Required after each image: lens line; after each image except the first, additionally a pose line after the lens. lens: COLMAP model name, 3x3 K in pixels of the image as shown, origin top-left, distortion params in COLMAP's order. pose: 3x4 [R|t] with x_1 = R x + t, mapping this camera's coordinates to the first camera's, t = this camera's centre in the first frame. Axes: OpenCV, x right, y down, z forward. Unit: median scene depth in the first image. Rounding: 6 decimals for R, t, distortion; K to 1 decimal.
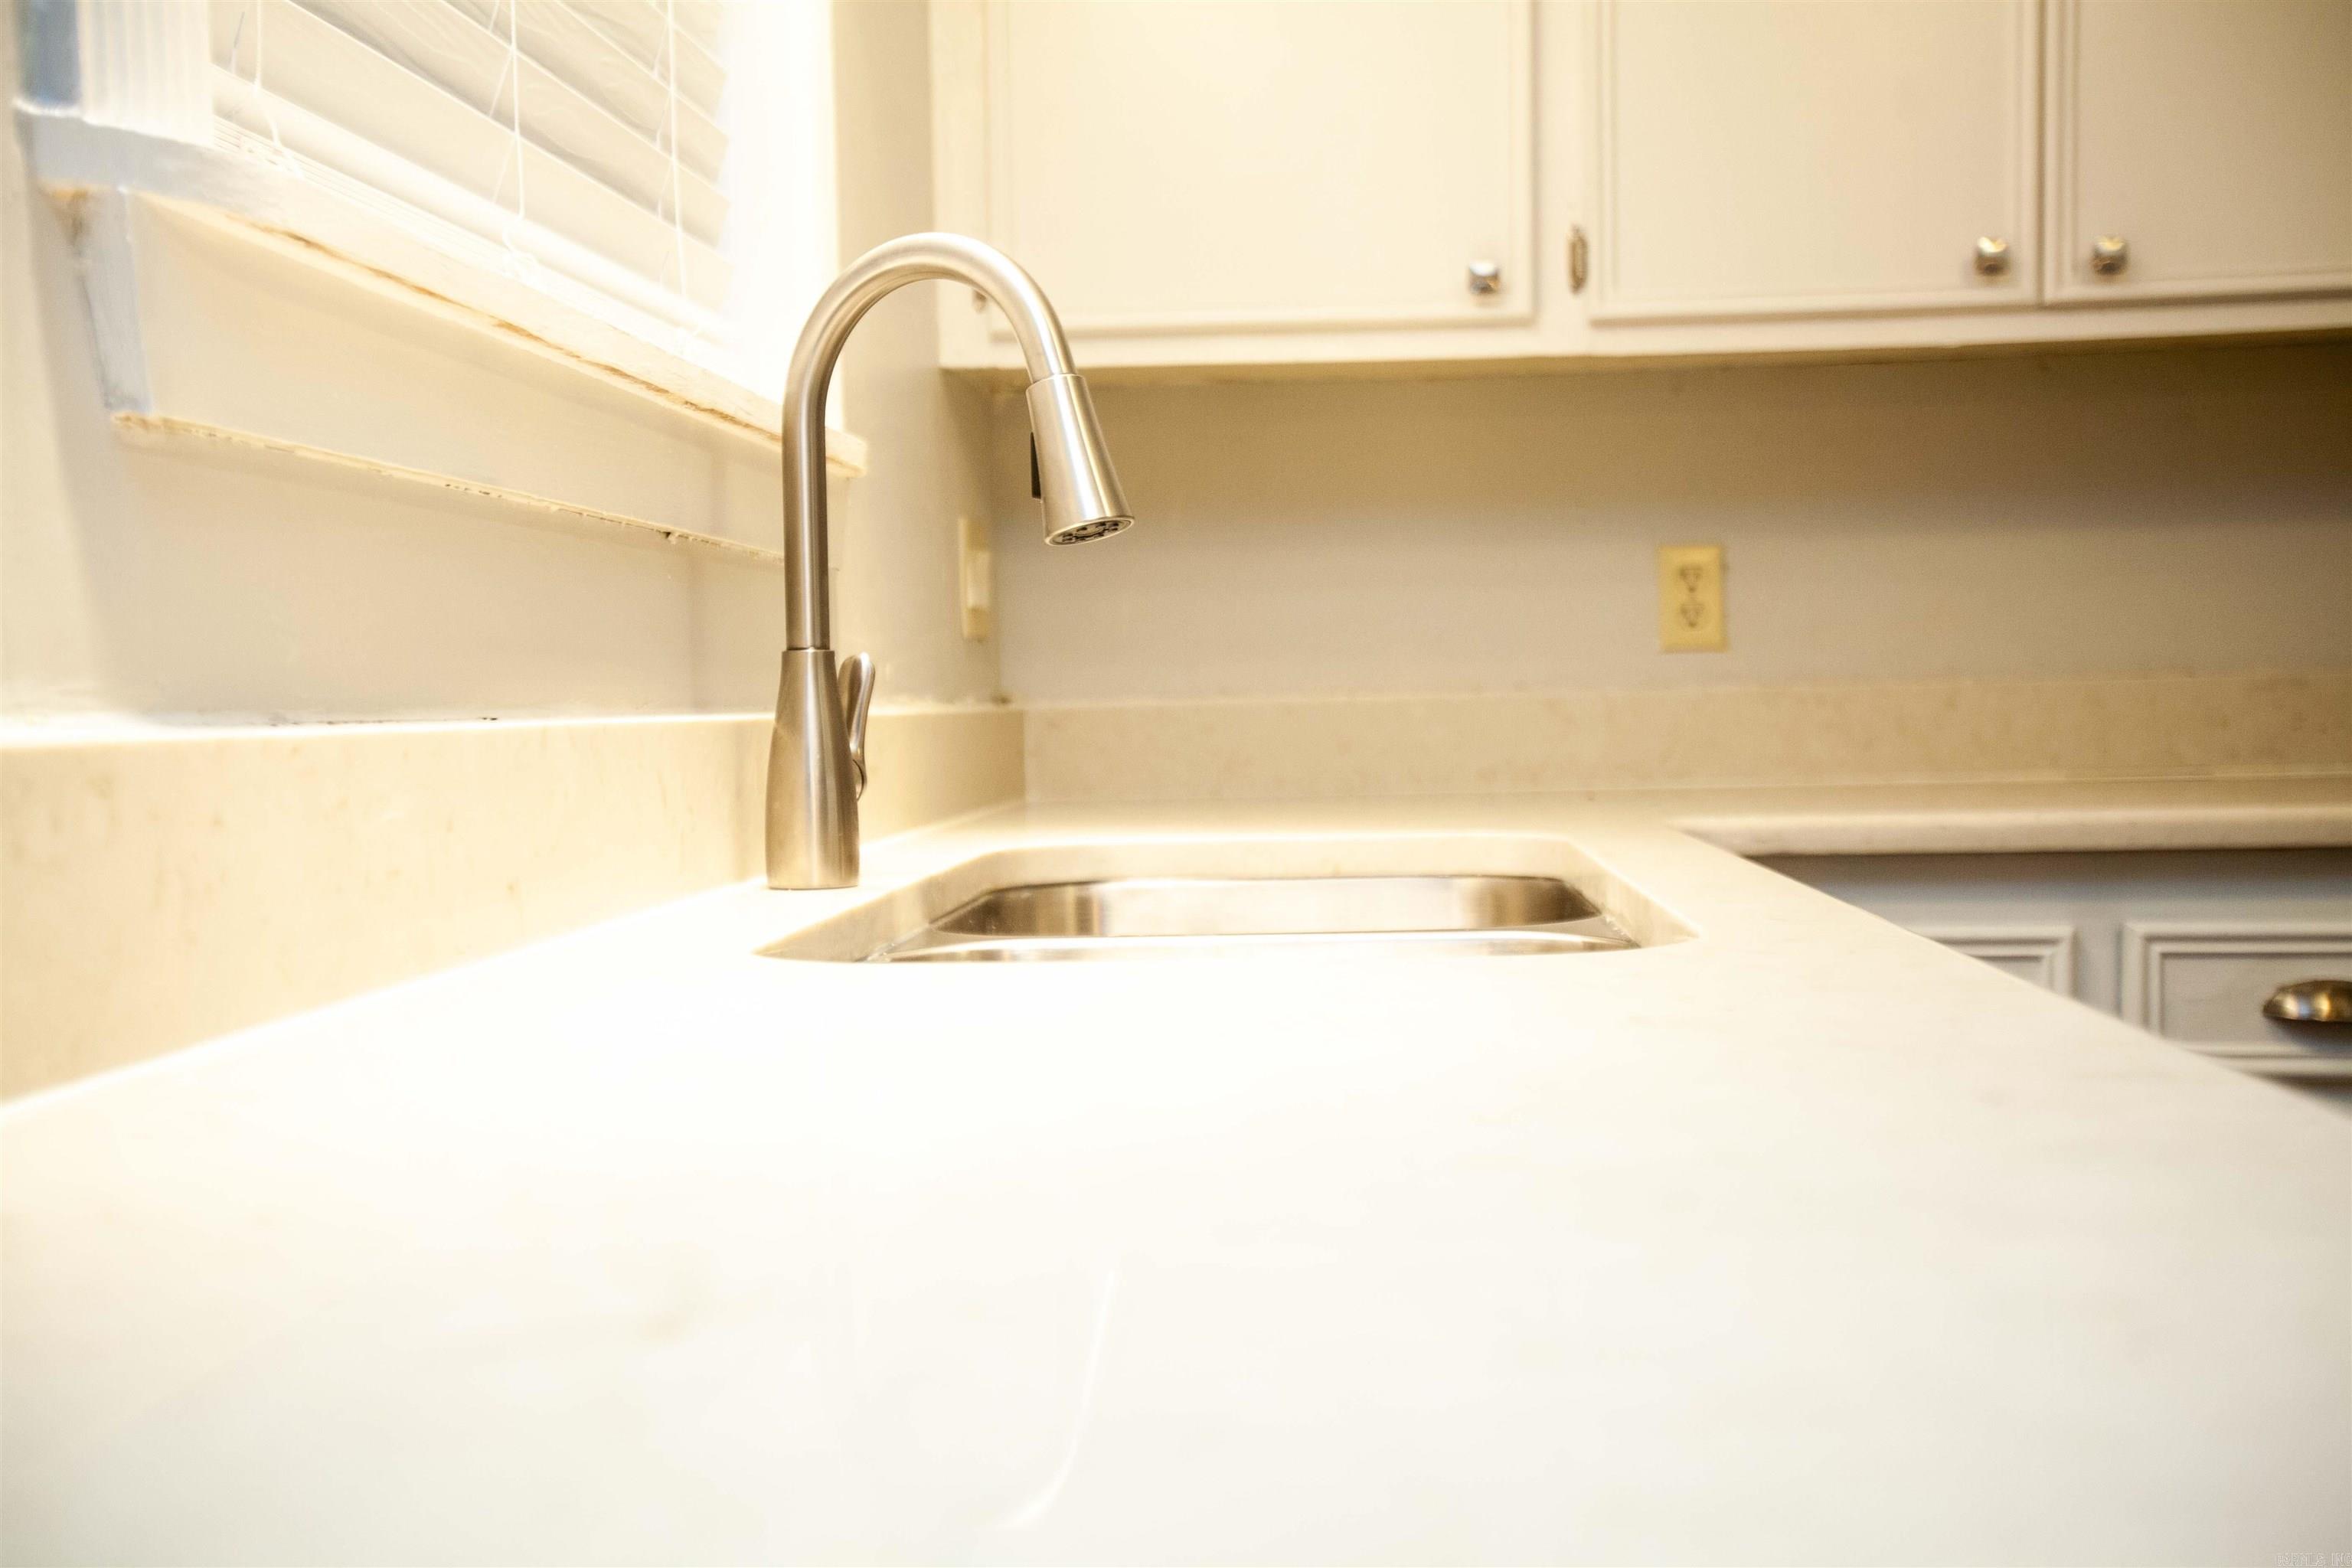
lens RADIAL K [[2161.5, 0, 1163.4], [0, 2161.5, 771.3], [0, 0, 1]] dist [0.036254, 0.000000]
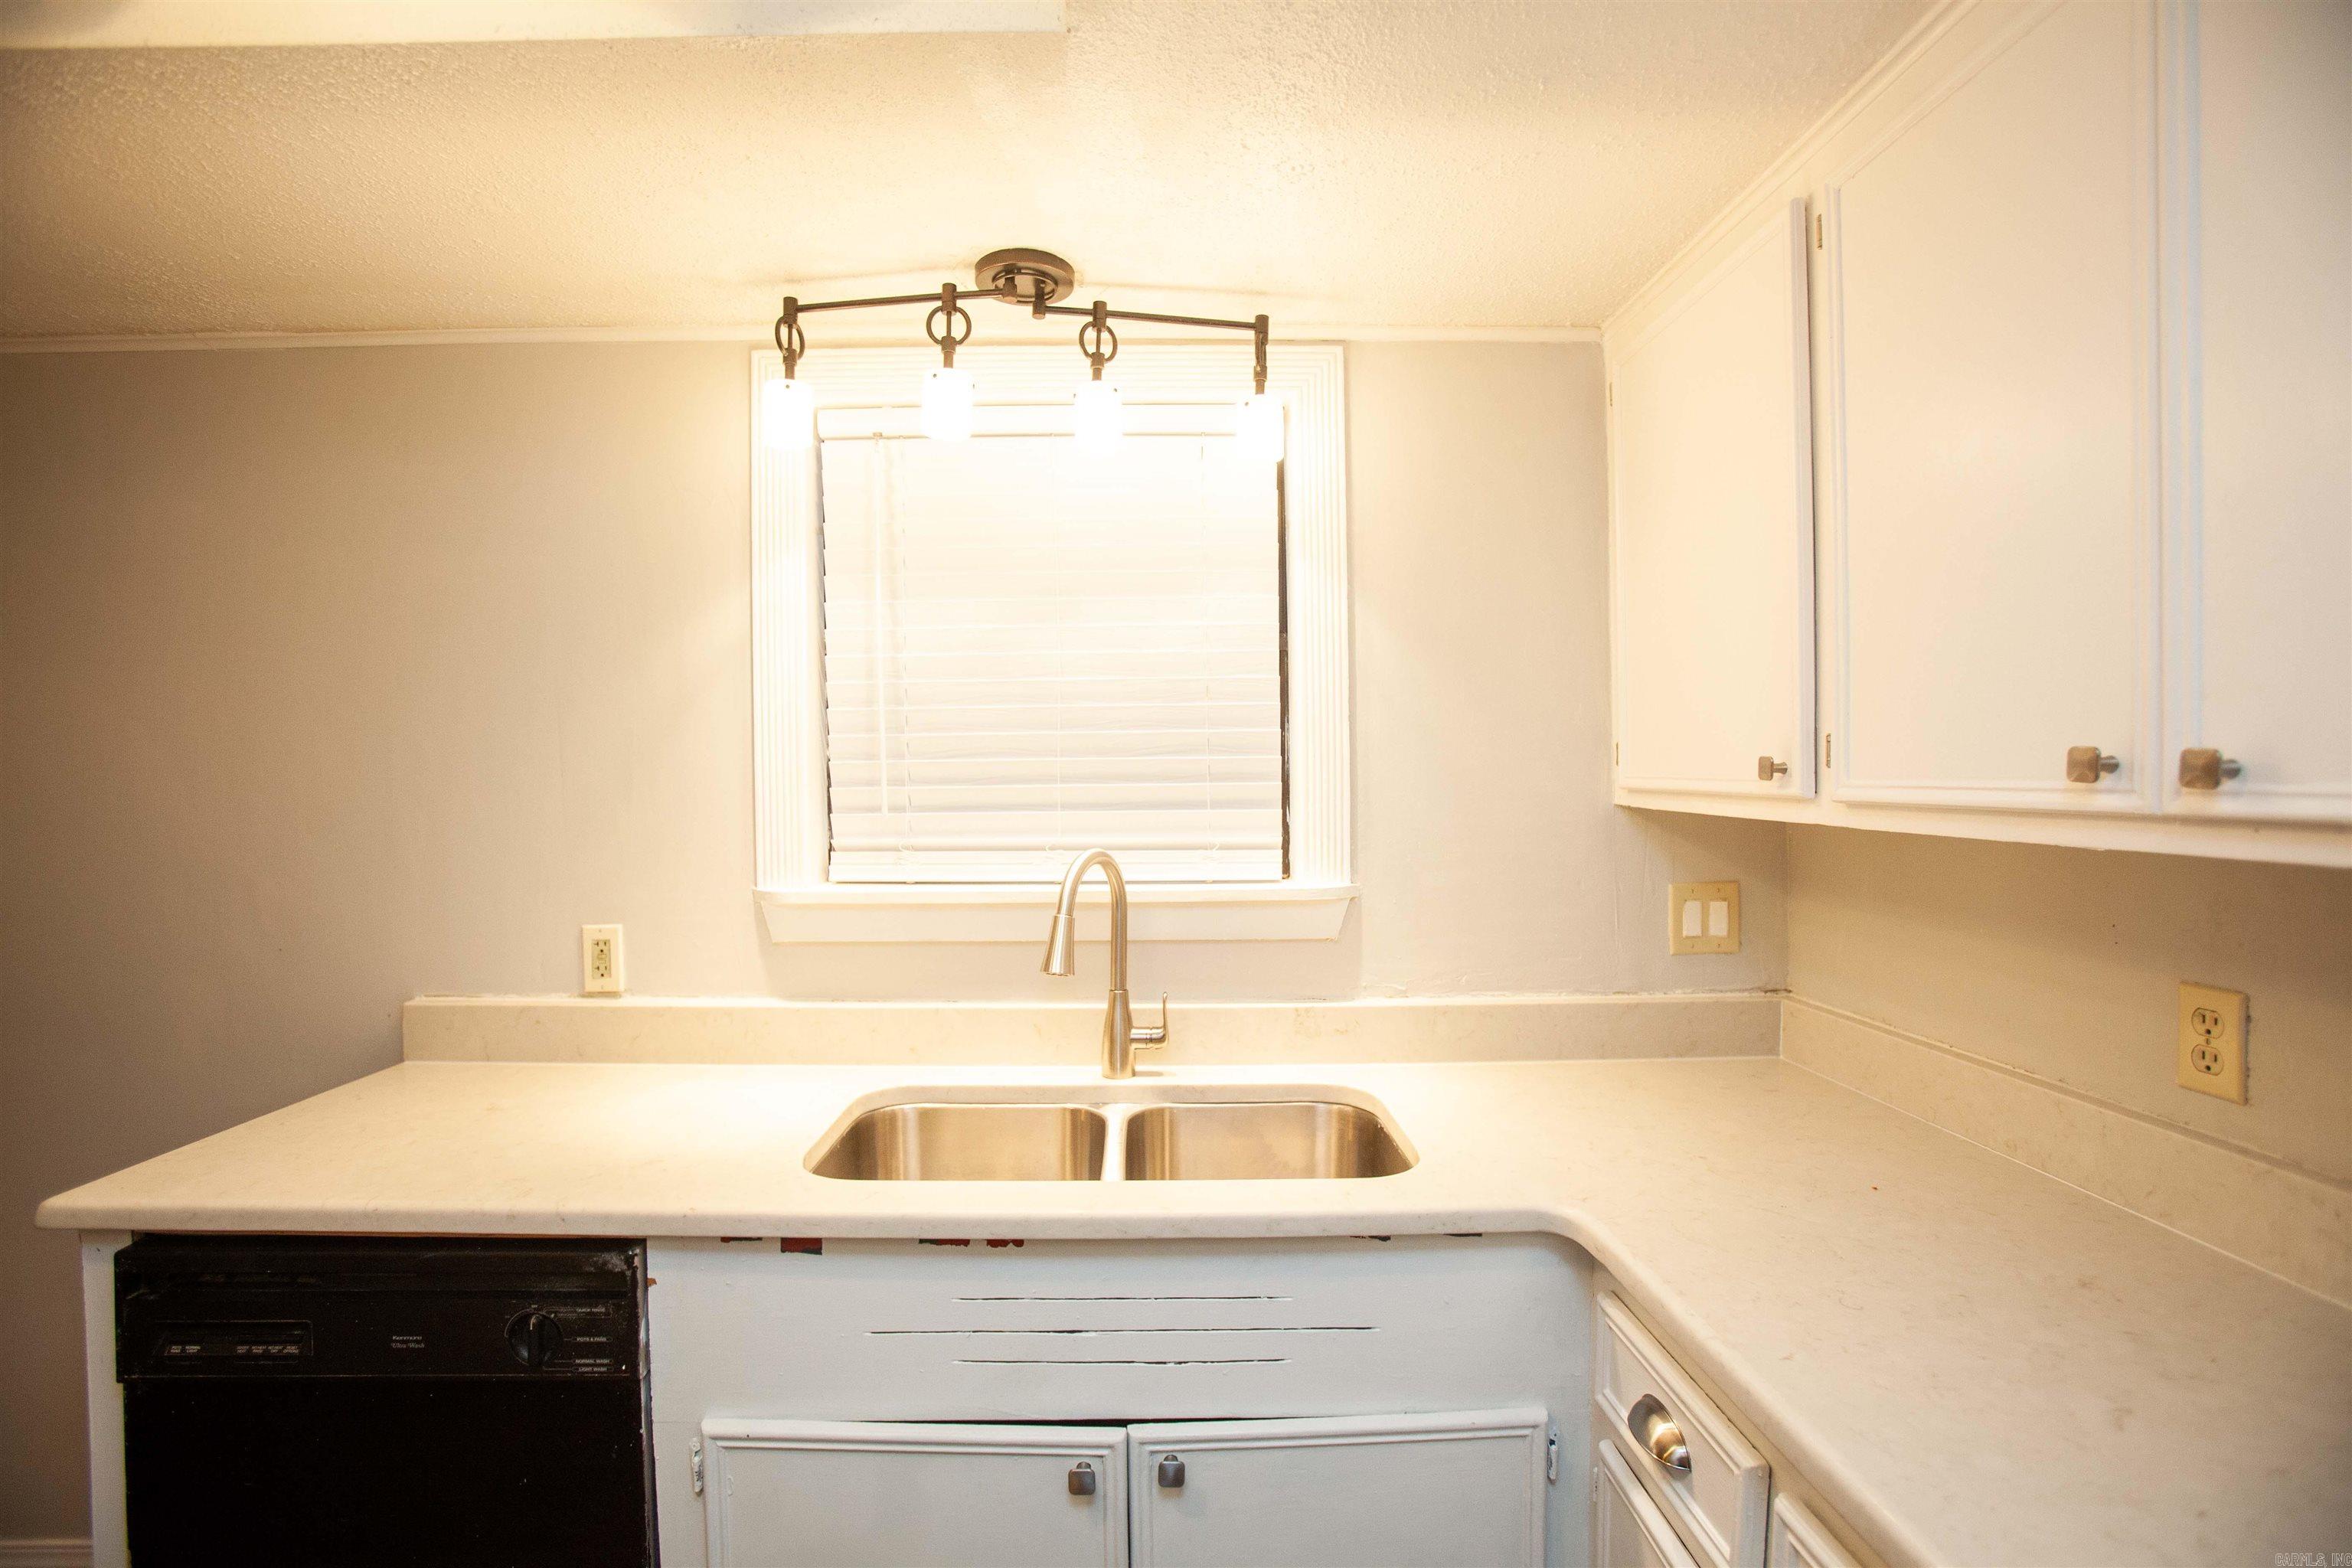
lens RADIAL K [[1089.5, 0, 1198.4], [0, 1089.5, 802.0], [0, 0, 1]] dist [-0.055537, 0.017066]
pose [[0.115858, 0.041585, -0.992395, 0.875436], [-0.037739, 0.998586, 0.037439, -0.252567], [0.992549, 0.033114, 0.117263, 0.675096]]
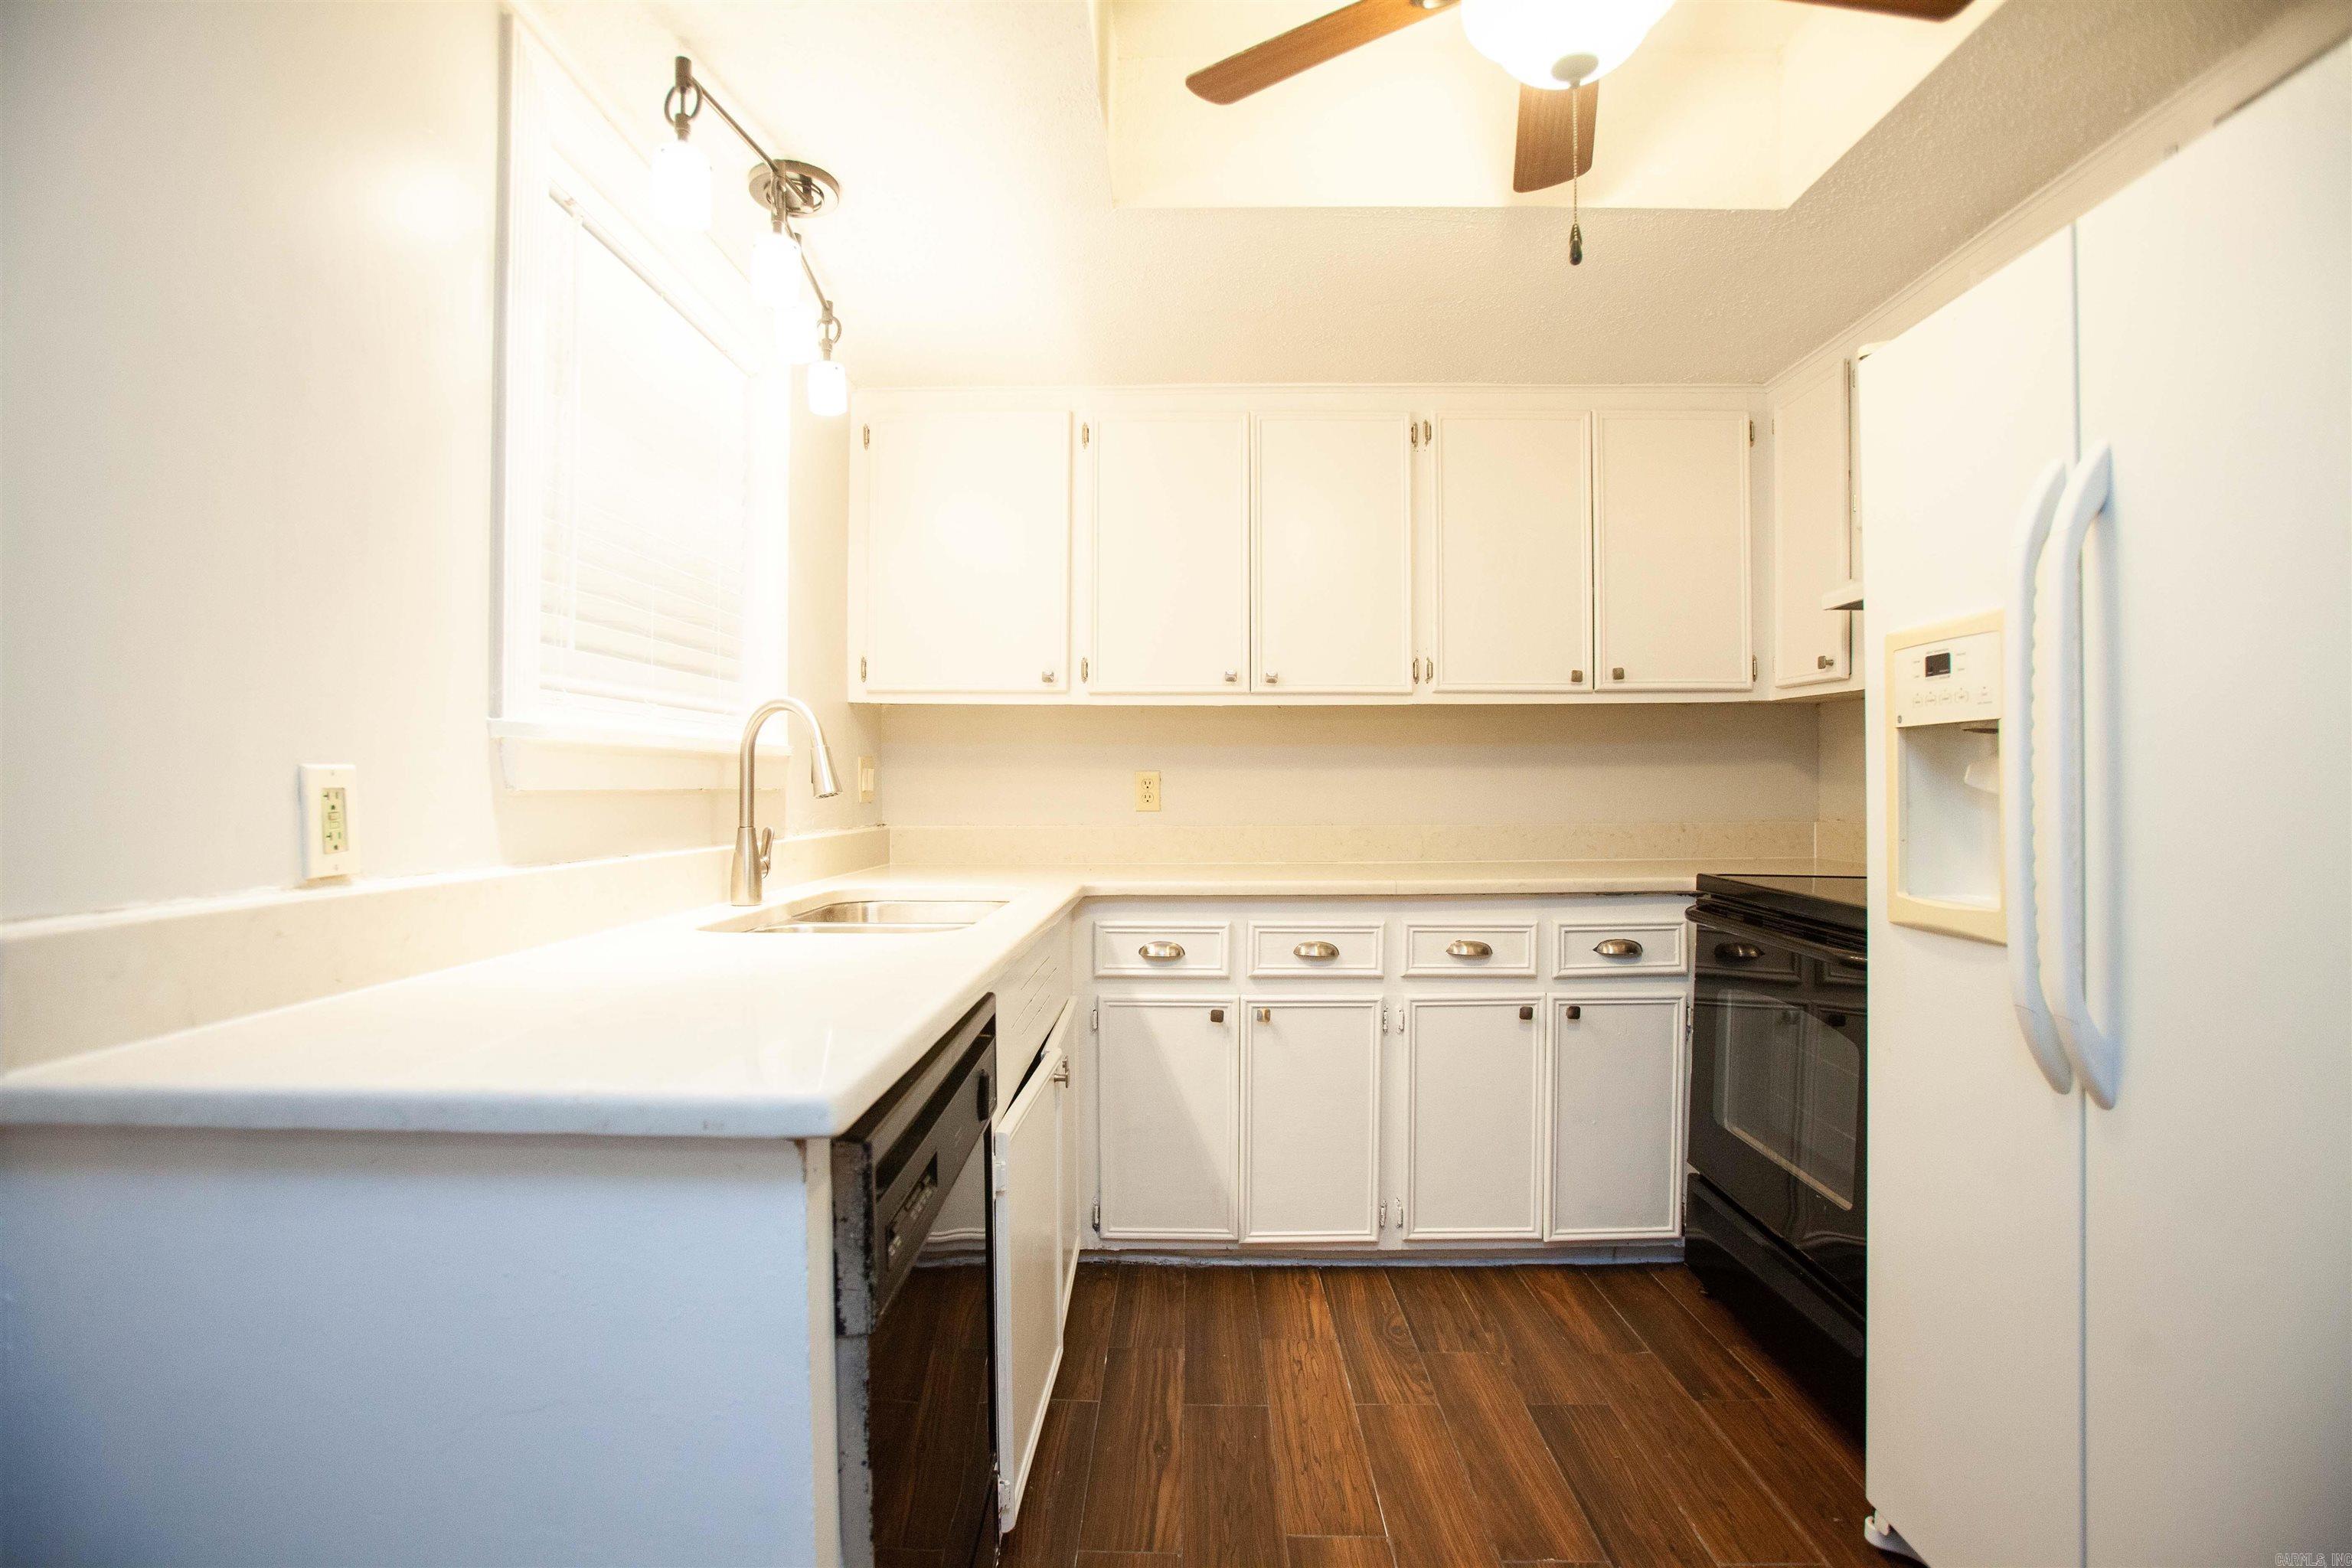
lens RADIAL K [[1089.5, 0, 1145.2], [0, 1089.5, 780.3], [0, 0, 1]] dist [-0.055537, 0.017066]
pose [[0.998278, 0.019187, 0.055439, 0.227798], [-0.016644, 0.998804, -0.045965, -0.044892], [-0.056254, 0.044963, 0.997404, -0.404838]]
